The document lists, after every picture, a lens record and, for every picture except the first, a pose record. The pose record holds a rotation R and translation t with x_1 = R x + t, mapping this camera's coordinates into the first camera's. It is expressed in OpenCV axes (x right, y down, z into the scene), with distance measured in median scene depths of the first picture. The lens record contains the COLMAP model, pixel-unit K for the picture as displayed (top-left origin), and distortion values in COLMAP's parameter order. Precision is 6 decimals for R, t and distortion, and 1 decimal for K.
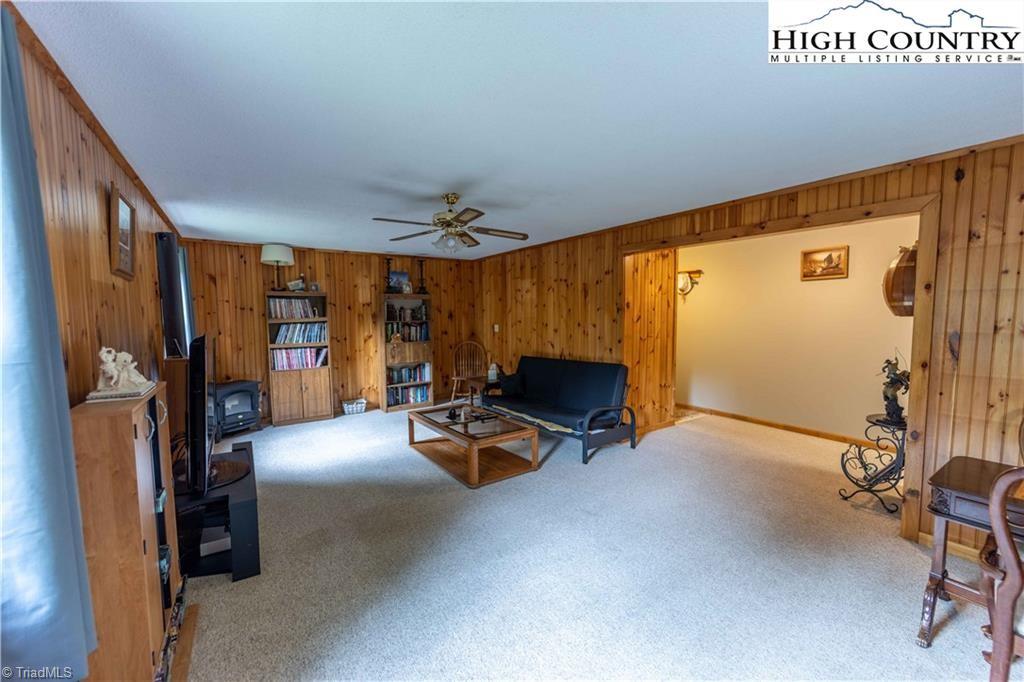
lens RADIAL K [[410.0, 0, 515.3], [0, 410.0, 342.7], [0, 0, 1]] dist [0.002383, -0.000189]
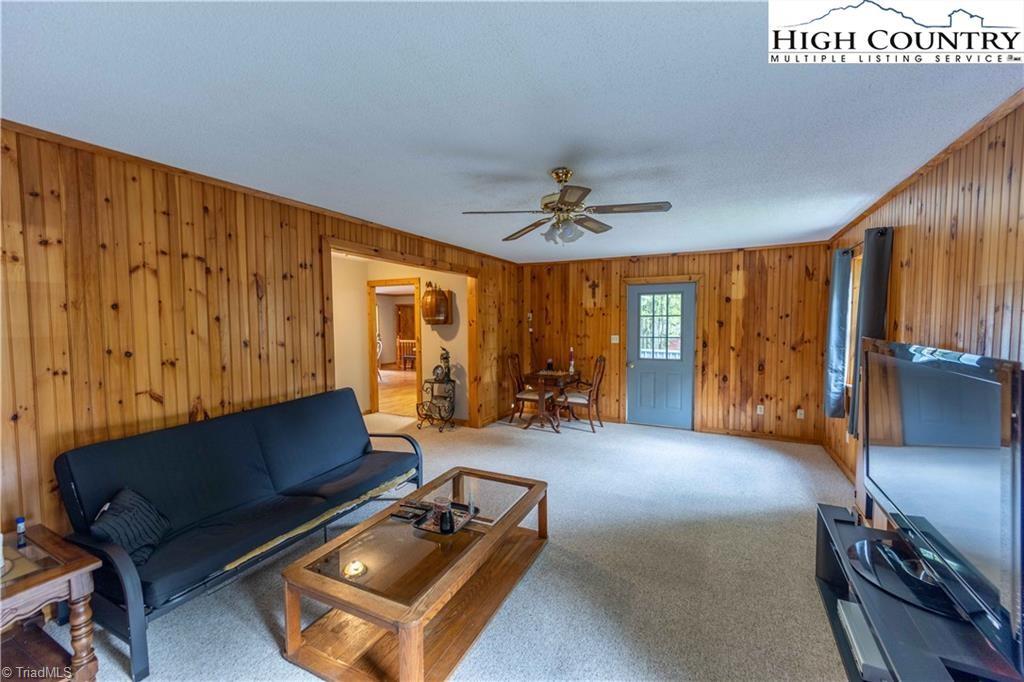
lens RADIAL K [[410.0, 0, 515.3], [0, 410.0, 342.7], [0, 0, 1]] dist [0.002383, -0.000189]
pose [[-0.479101, -0.035462, 0.877043, -0.472422], [0.075800, 0.993779, 0.081589, -0.059693], [-0.874481, 0.105569, -0.473433, 0.861650]]
